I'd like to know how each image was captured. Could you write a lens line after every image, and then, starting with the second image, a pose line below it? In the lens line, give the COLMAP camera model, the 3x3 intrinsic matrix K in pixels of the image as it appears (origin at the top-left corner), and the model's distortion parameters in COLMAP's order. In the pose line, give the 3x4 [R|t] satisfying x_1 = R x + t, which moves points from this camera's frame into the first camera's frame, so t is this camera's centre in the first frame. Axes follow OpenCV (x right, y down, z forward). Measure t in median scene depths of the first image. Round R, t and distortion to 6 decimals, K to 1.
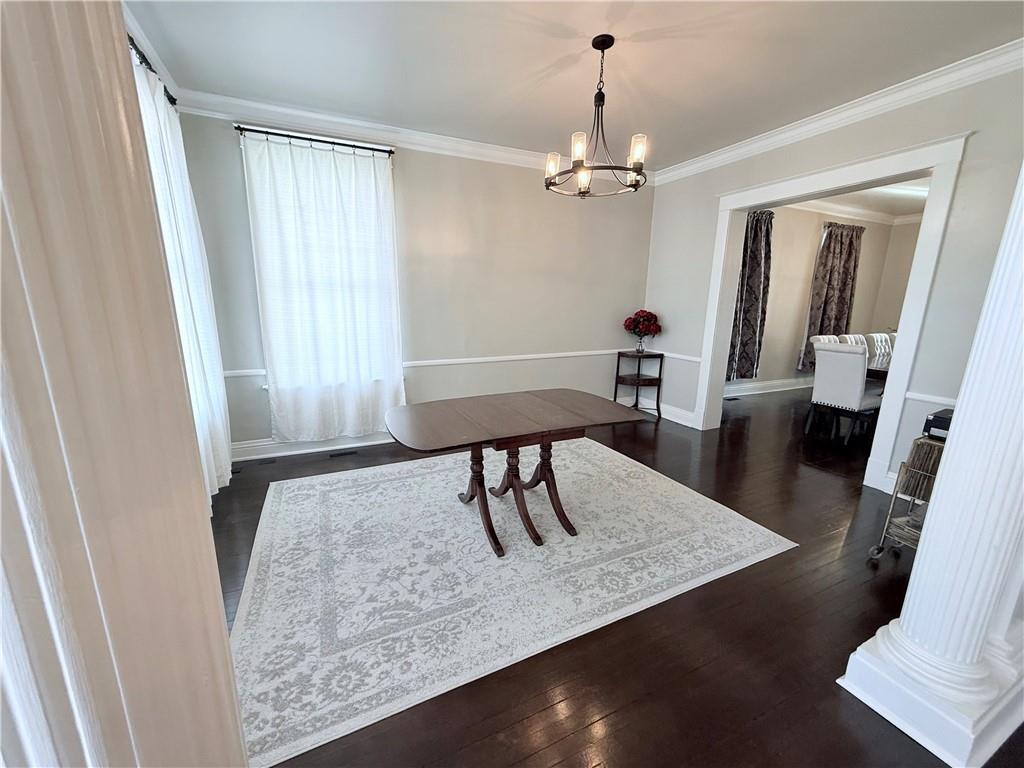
lens RADIAL K [[406.5, 0, 513.4], [0, 406.5, 388.7], [0, 0, 1]] dist [0.000263, 0.000029]
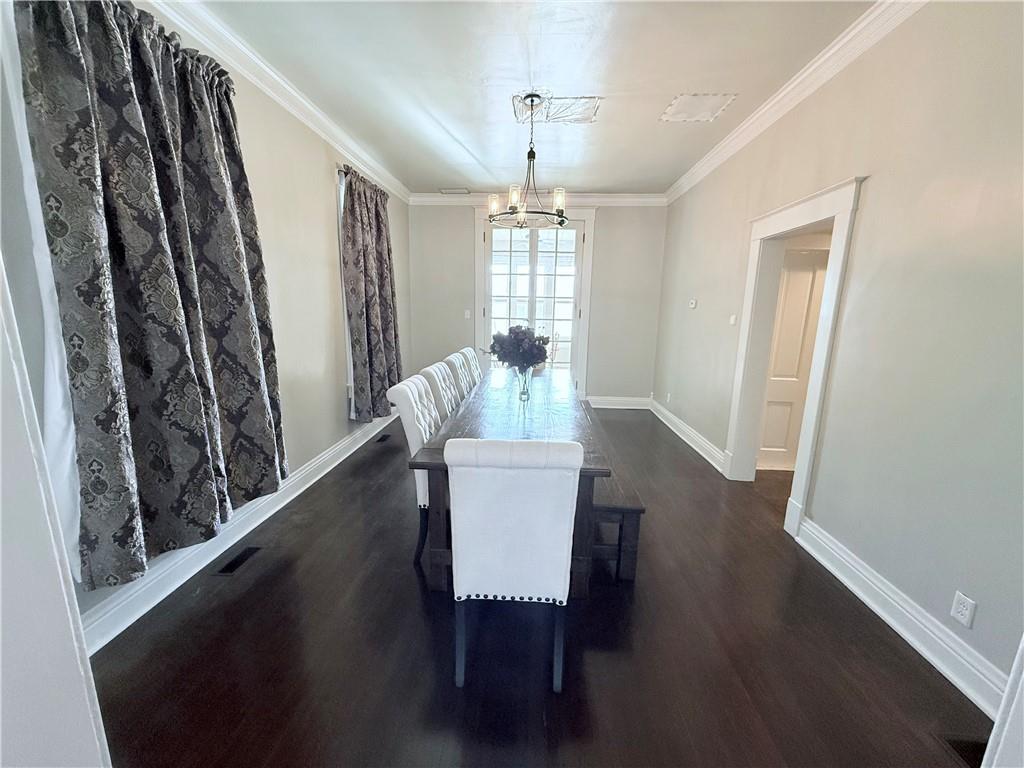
lens RADIAL K [[406.5, 0, 509.0], [0, 406.5, 384.1], [0, 0, 1]] dist [0.000263, 0.000029]
pose [[0.491115, -0.172931, 0.853757, 0.367421], [0.181669, 0.978879, 0.093772, -0.126437], [-0.851941, 0.109049, 0.512158, 0.572133]]
